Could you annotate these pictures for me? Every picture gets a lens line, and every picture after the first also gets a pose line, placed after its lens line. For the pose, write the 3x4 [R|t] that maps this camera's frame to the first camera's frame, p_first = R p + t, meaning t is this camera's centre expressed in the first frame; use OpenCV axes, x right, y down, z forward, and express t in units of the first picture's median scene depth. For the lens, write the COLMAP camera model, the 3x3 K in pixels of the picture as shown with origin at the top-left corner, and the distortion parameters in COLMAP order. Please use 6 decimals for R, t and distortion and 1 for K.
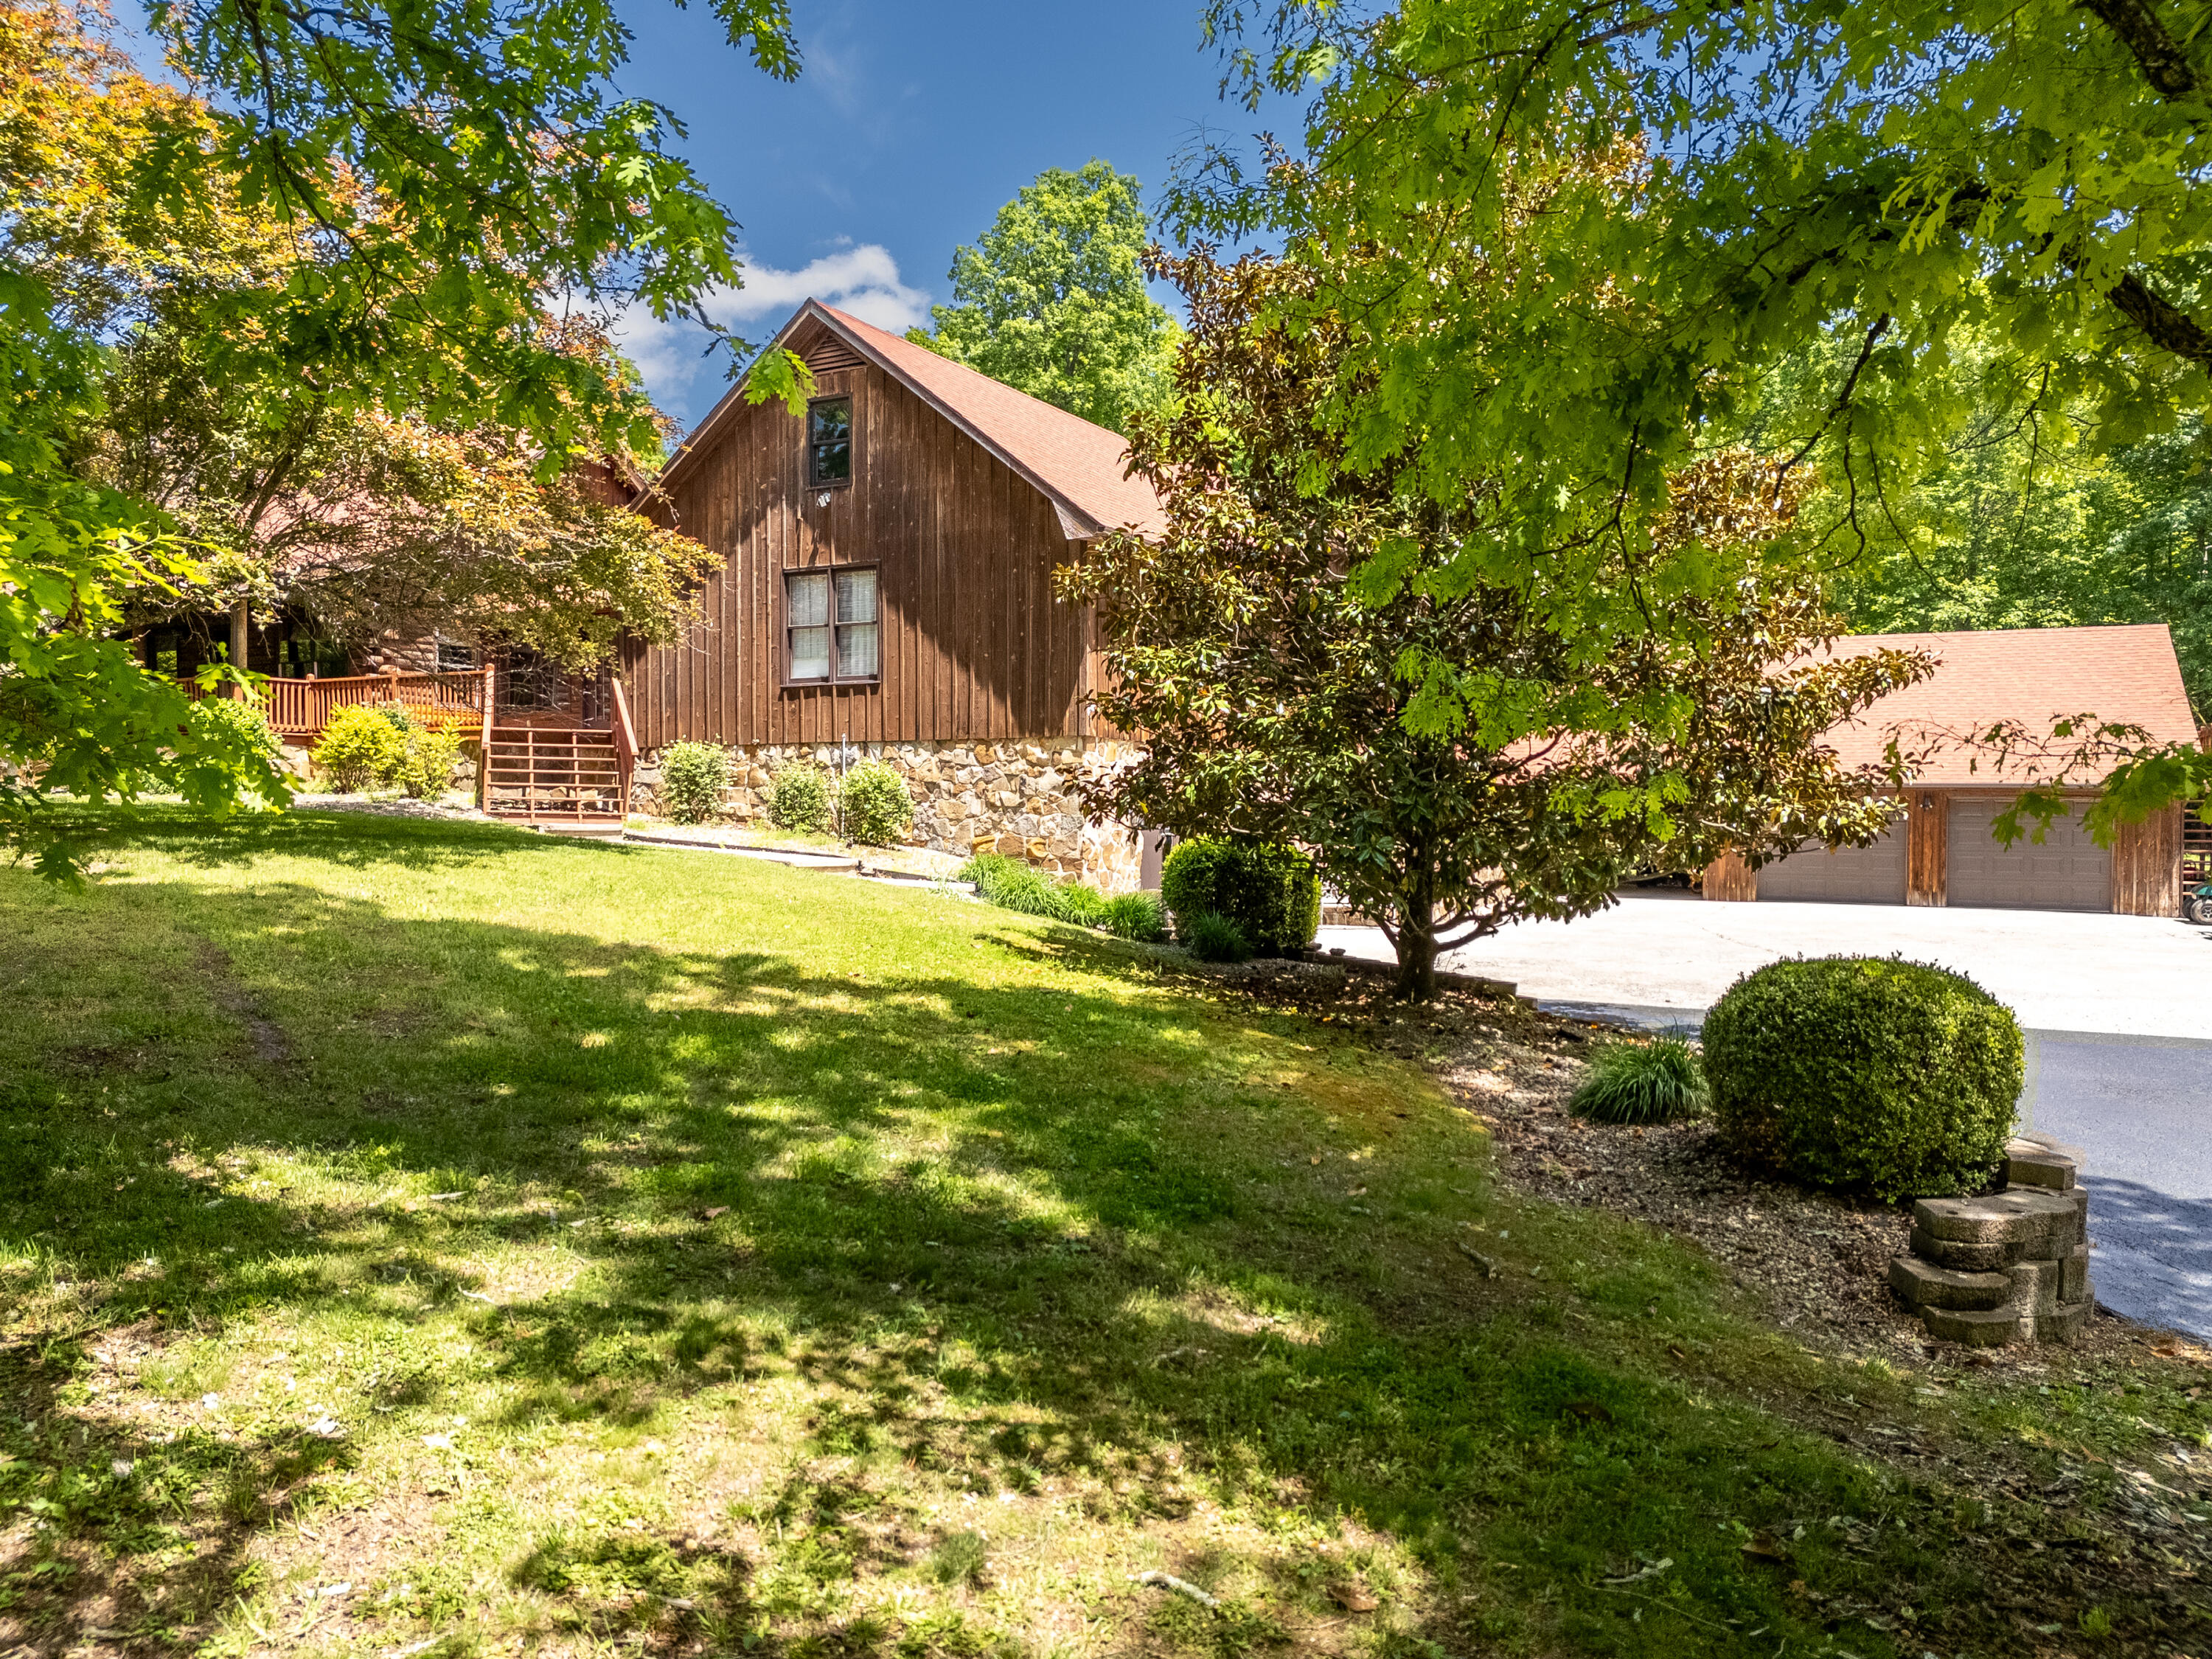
lens RADIAL K [[1609.4, 0, 1106.0], [0, 1609.4, 829.5], [0, 0, 1]] dist [0.193672, -0.490382]
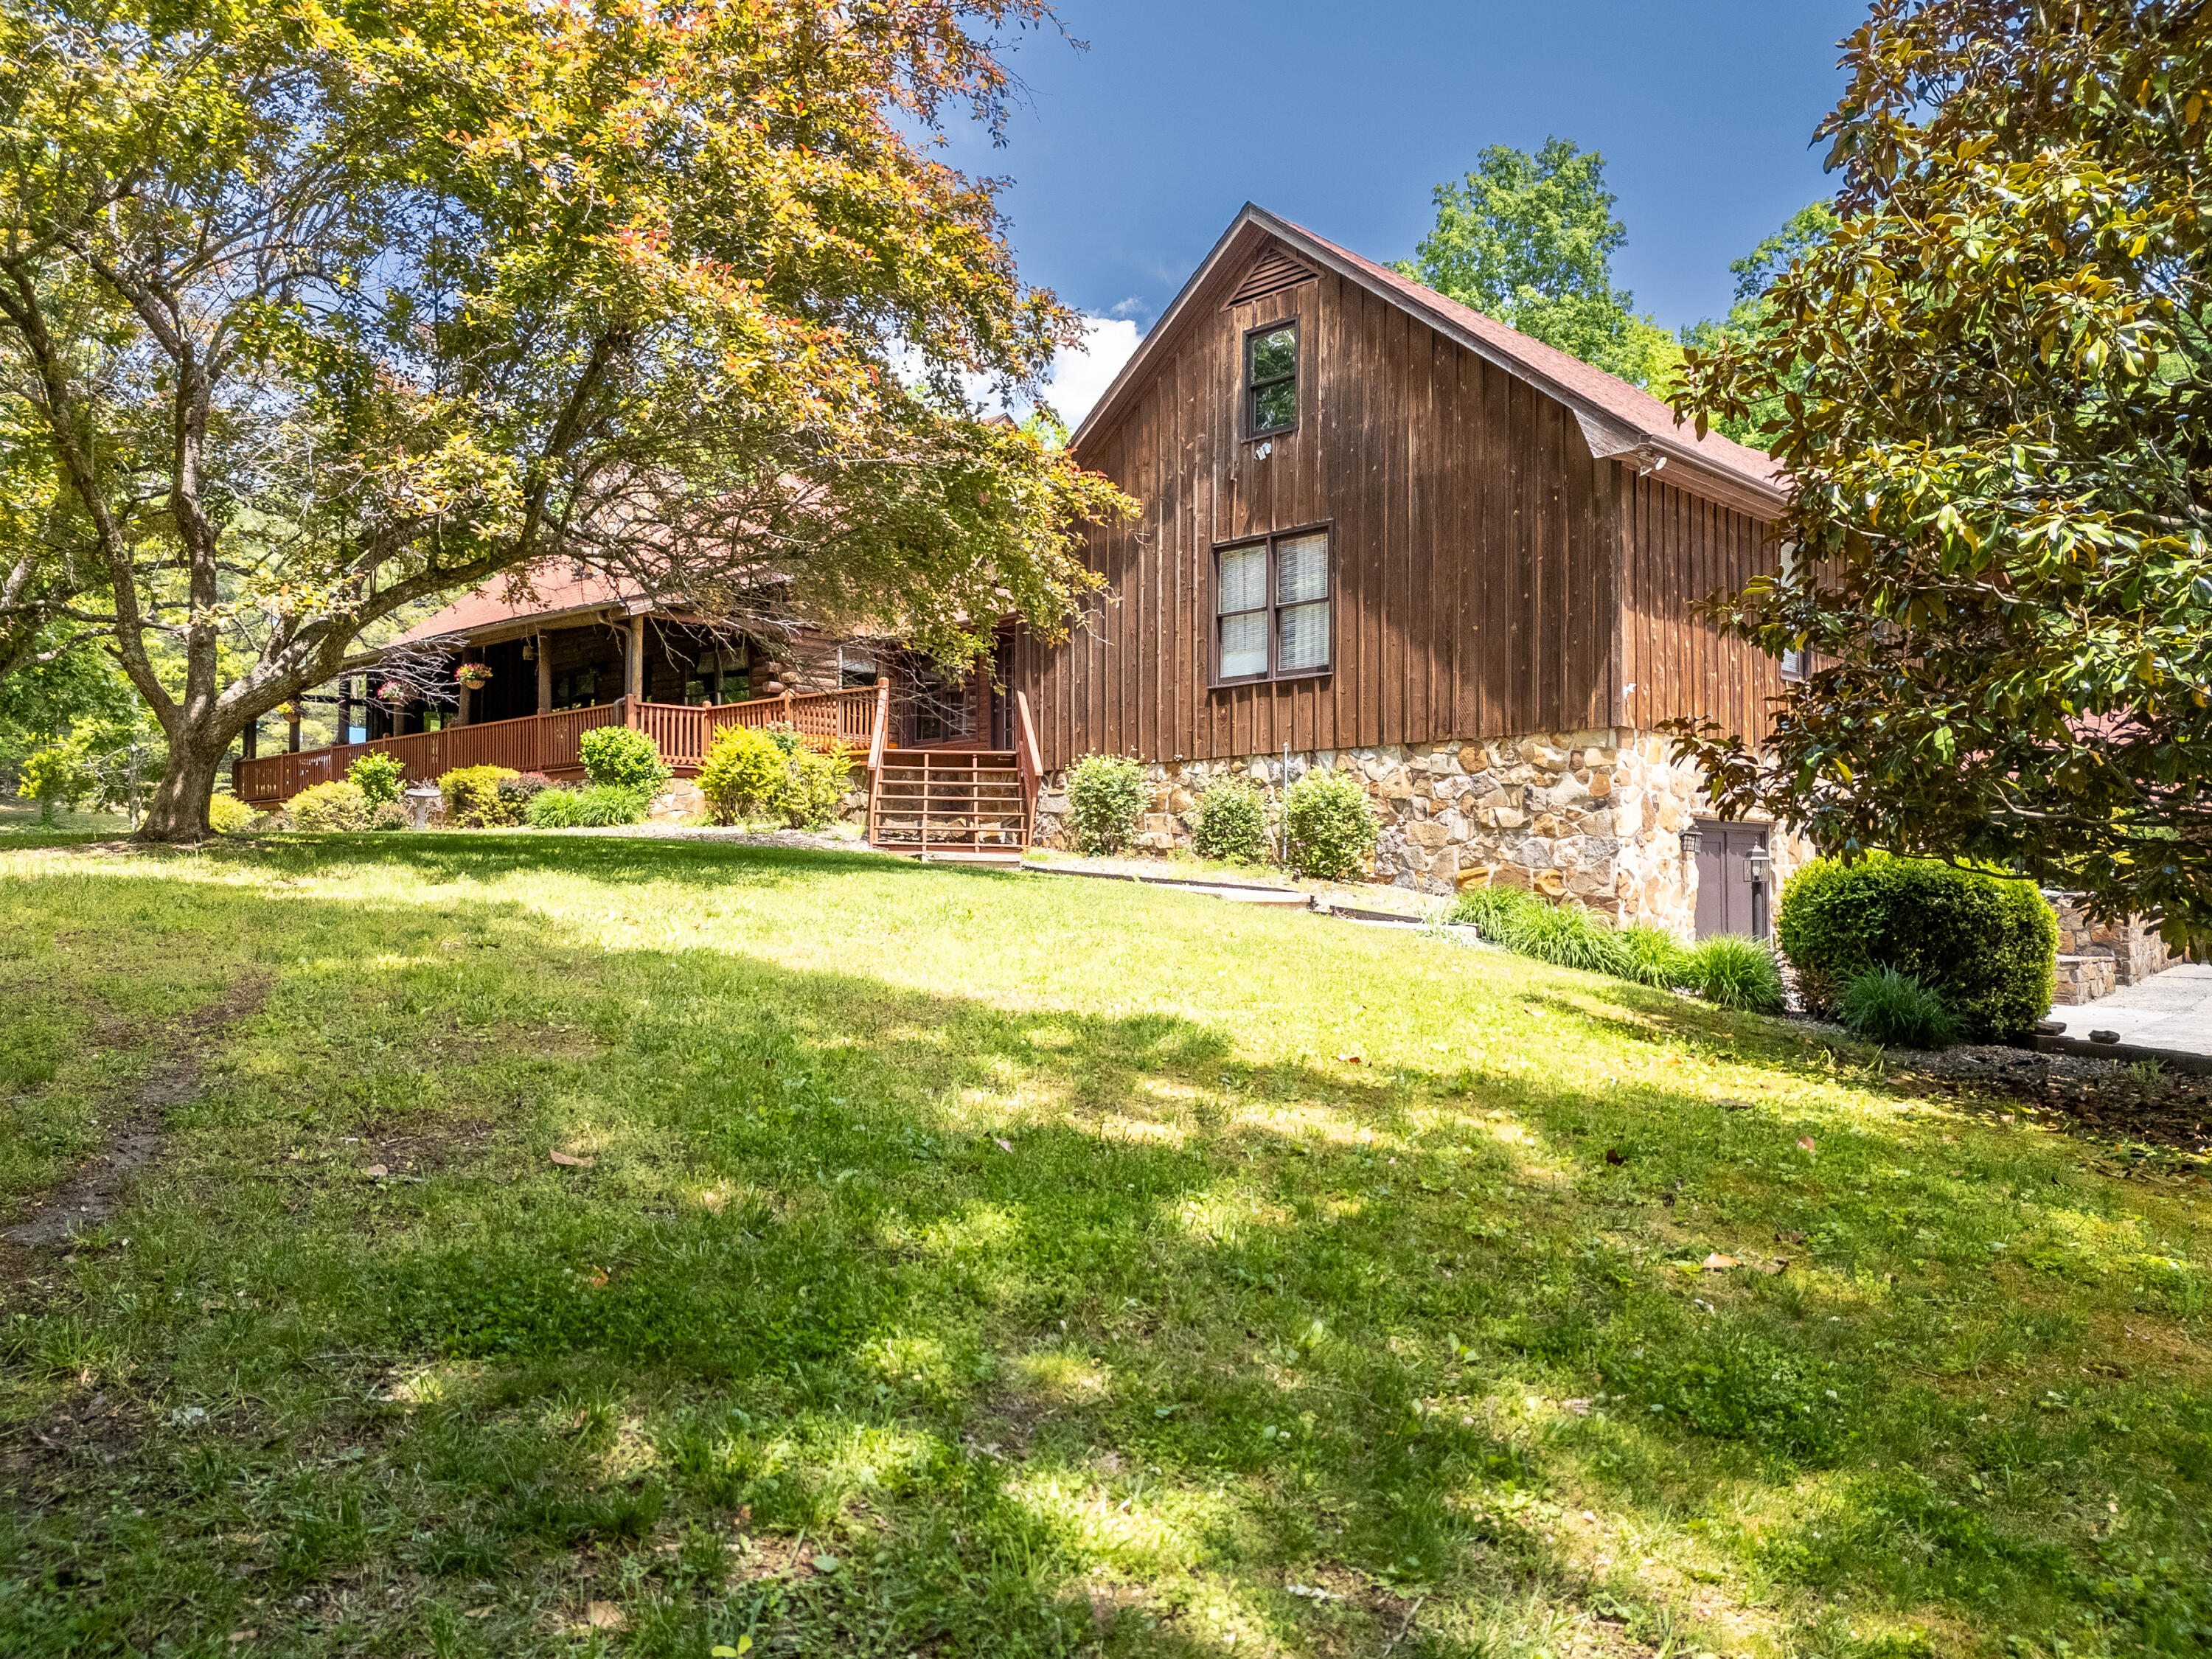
lens RADIAL K [[1620.0, 0, 1104.0], [0, 1620.0, 835.4], [0, 0, 1]] dist [0.084001, -0.093593]
pose [[0.965227, -0.009776, -0.261230, -0.042172], [-0.000366, 0.999249, -0.038749, 0.017570], [0.261413, 0.037497, 0.964499, 0.219279]]
